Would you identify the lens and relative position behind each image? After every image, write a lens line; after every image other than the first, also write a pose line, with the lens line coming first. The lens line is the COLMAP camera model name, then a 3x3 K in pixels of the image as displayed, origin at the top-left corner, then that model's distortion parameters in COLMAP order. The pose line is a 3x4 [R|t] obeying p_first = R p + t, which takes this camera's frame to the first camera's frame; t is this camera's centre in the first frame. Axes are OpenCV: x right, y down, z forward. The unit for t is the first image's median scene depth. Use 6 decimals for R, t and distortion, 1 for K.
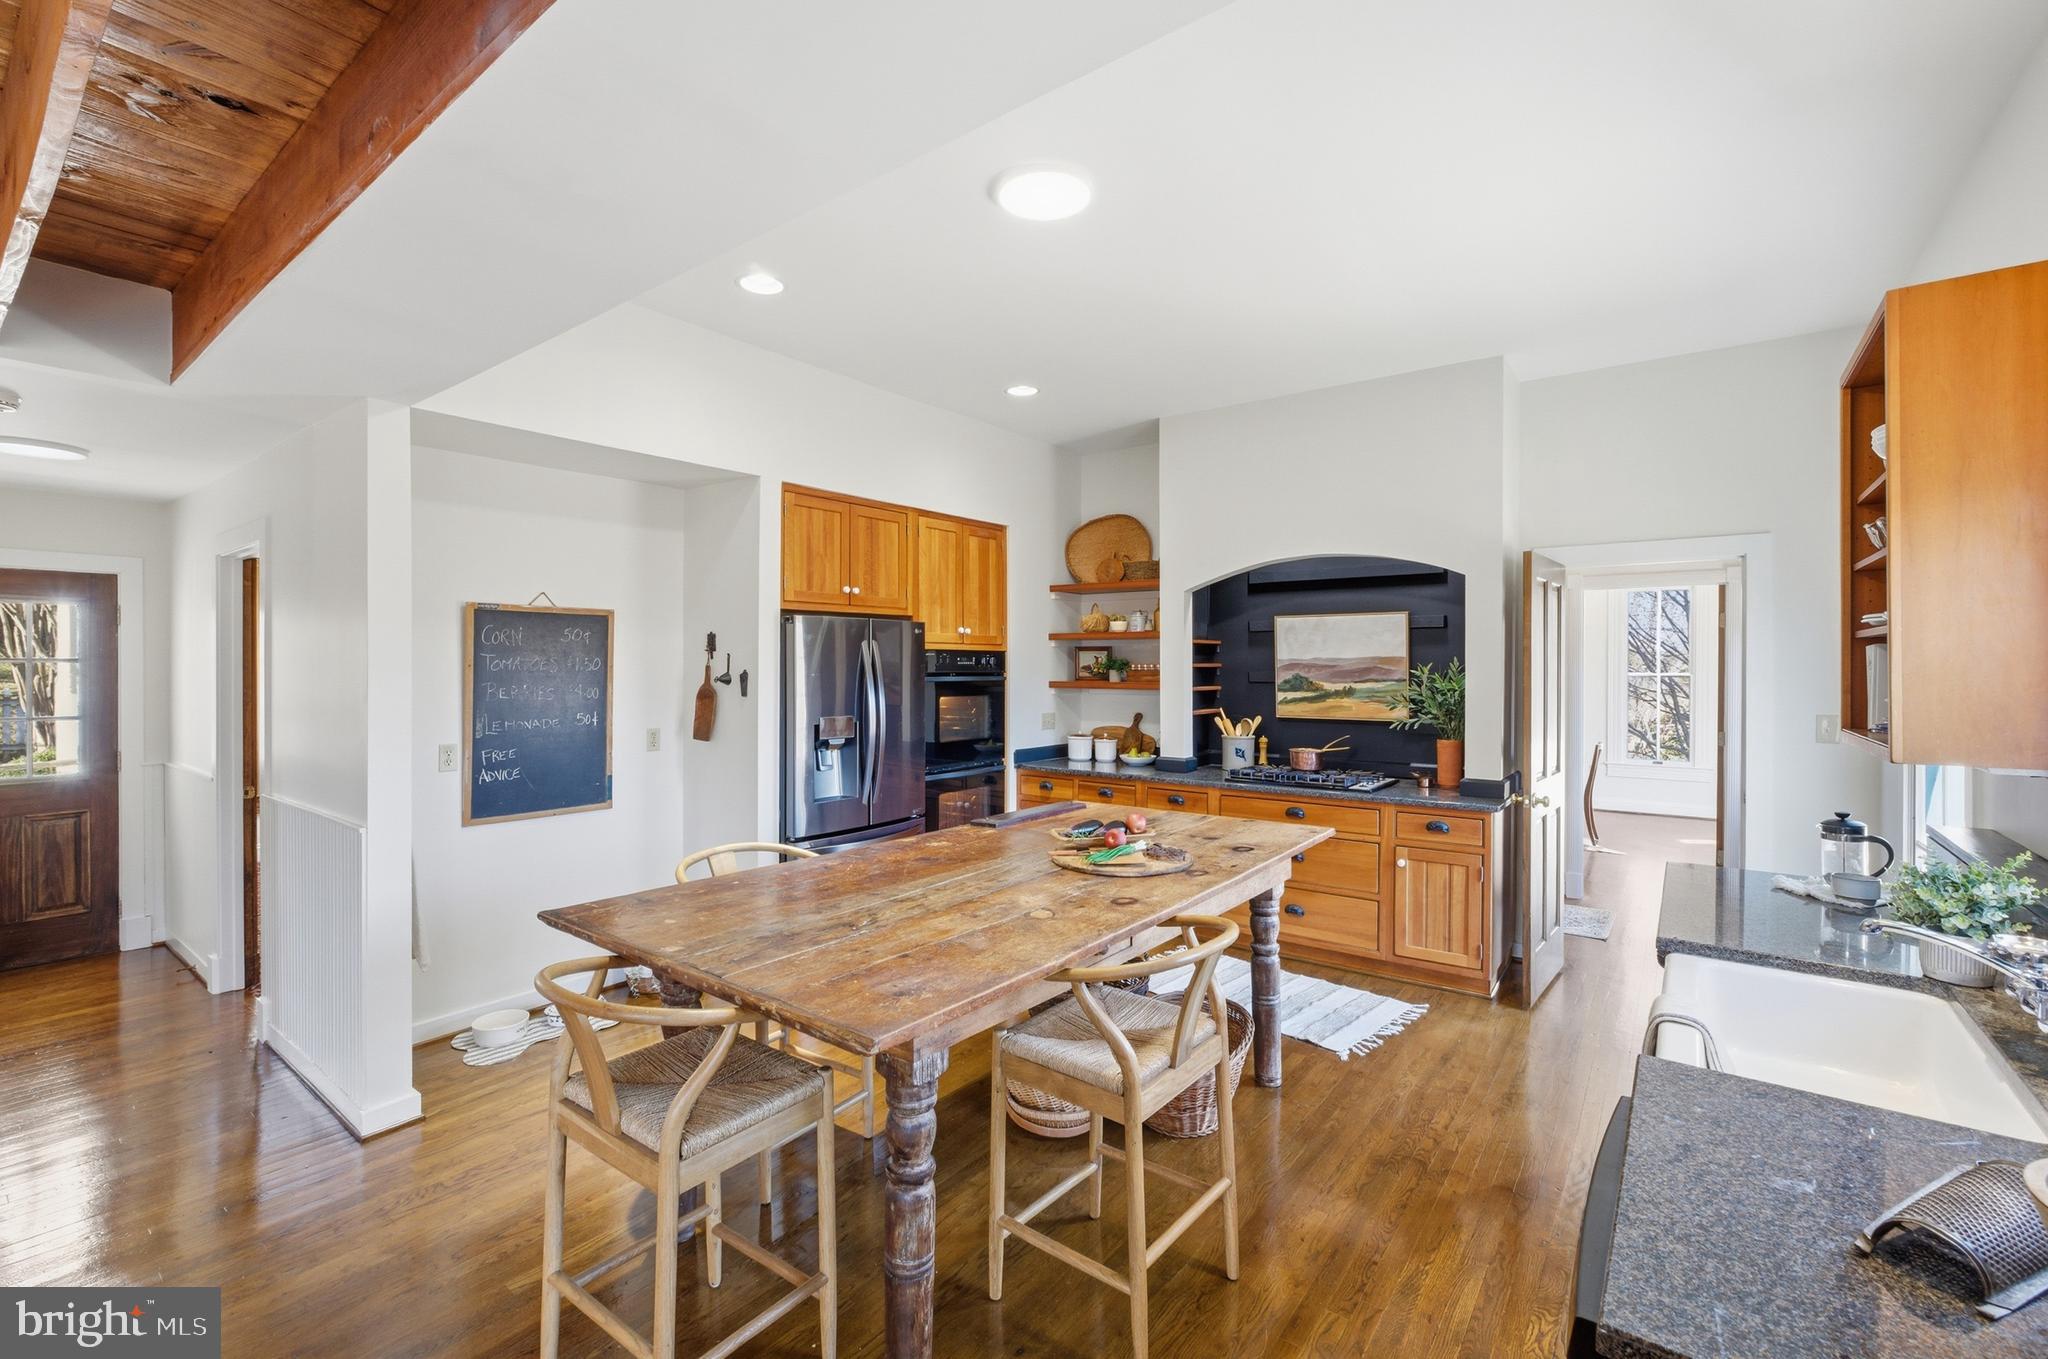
lens RADIAL K [[891.3, 0, 1030.7], [0, 891.3, 673.4], [0, 0, 1]] dist [-0.002707, -0.000135]
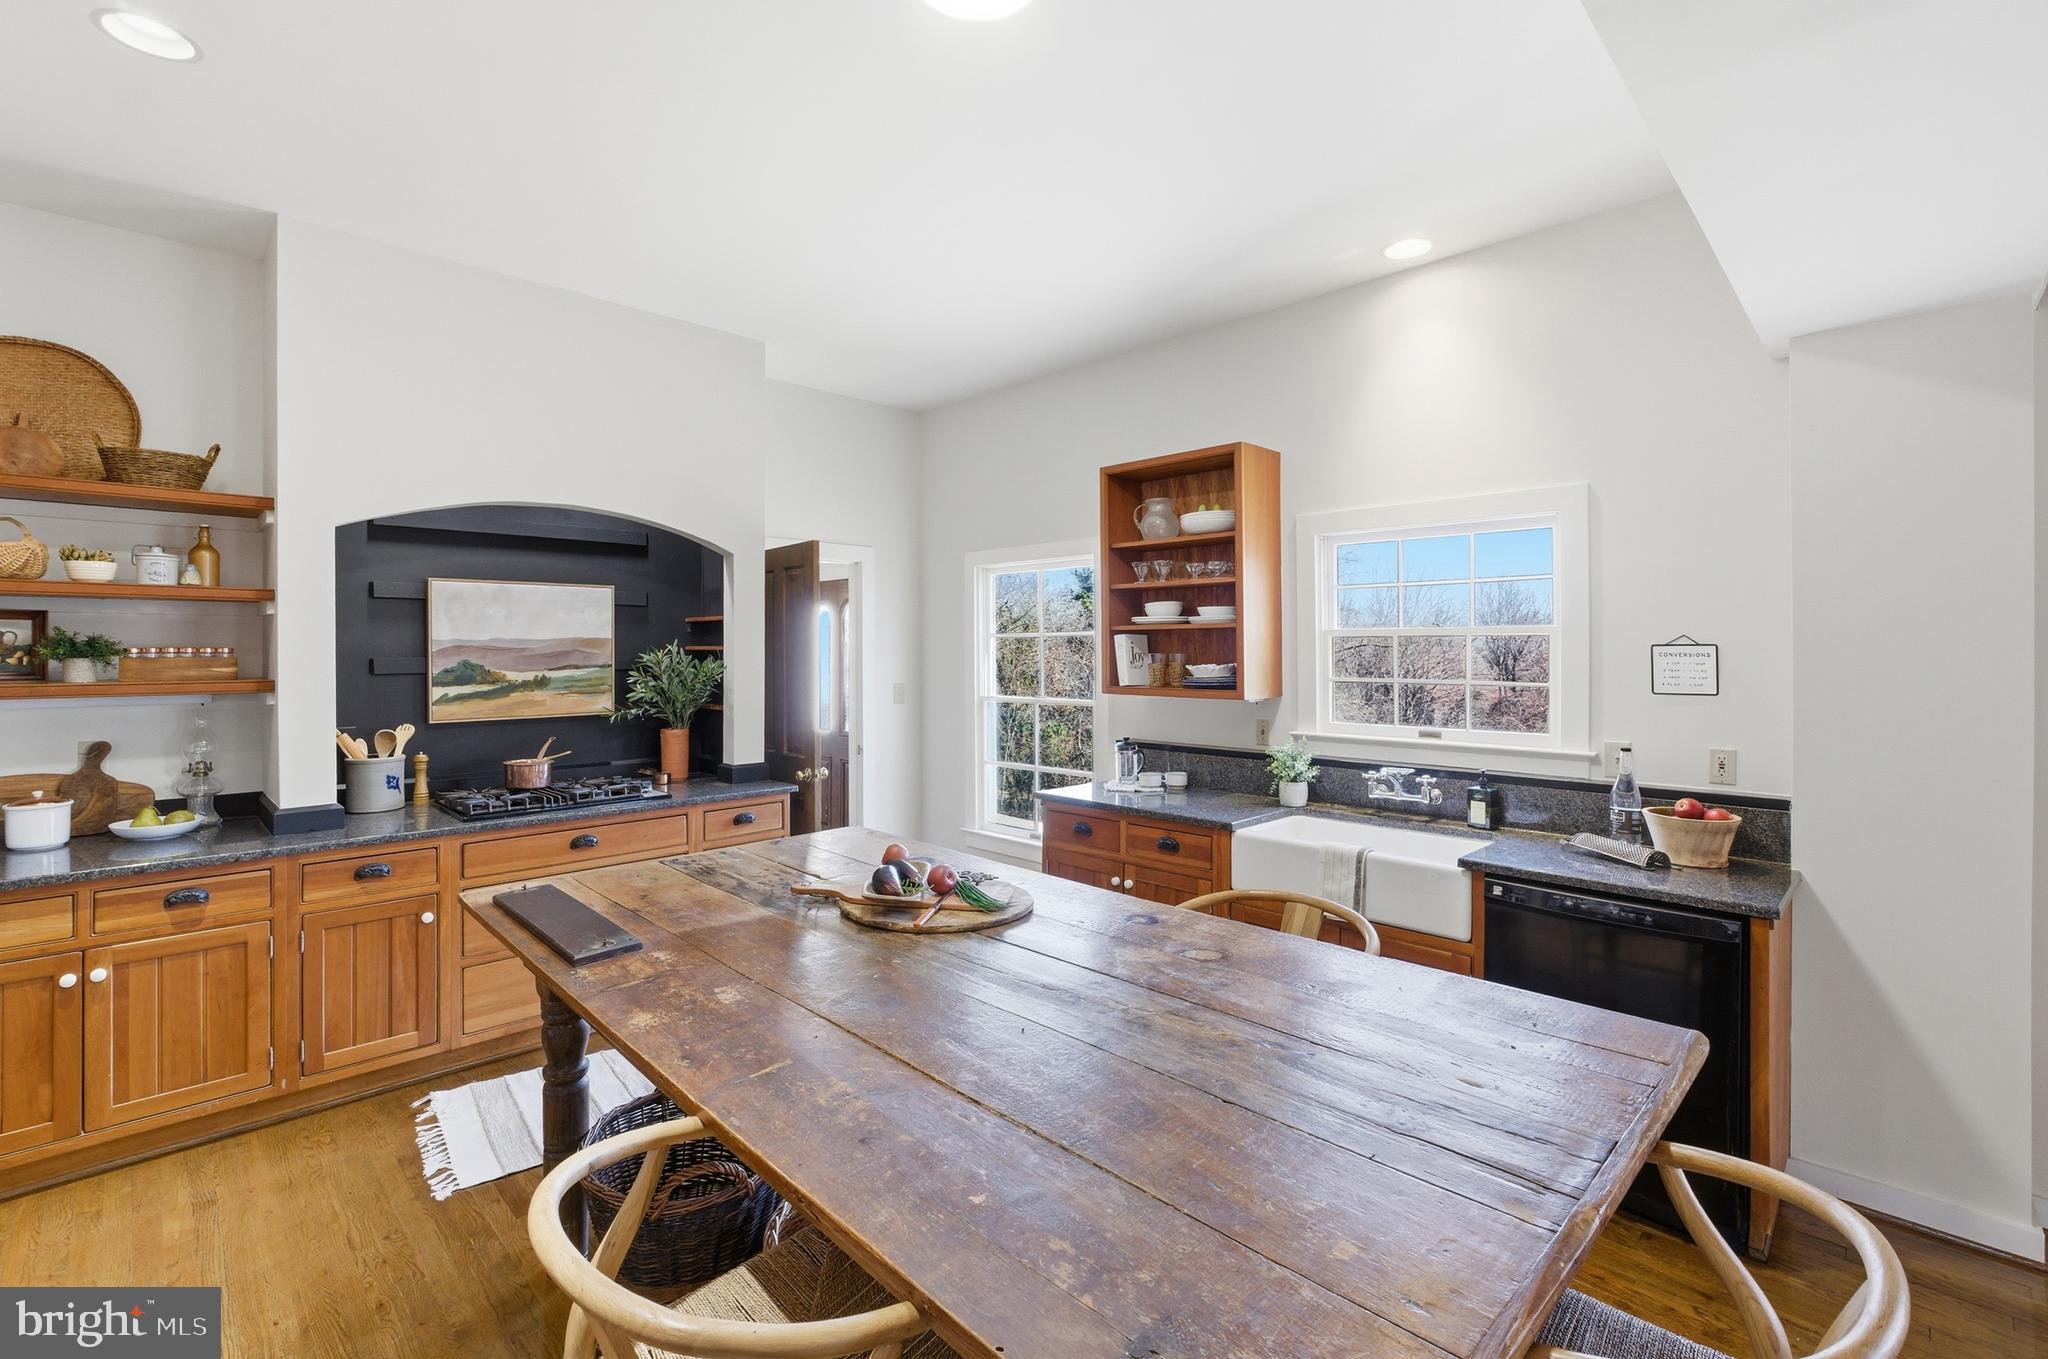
lens RADIAL K [[891.3, 0, 1028.2], [0, 891.3, 656.9], [0, 0, 1]] dist [-0.002707, -0.000135]
pose [[0.151777, -0.010337, 0.988361, -0.345415], [0.011436, 0.999897, 0.008701, -0.003415], [-0.988349, 0.009982, 0.151880, 0.441906]]
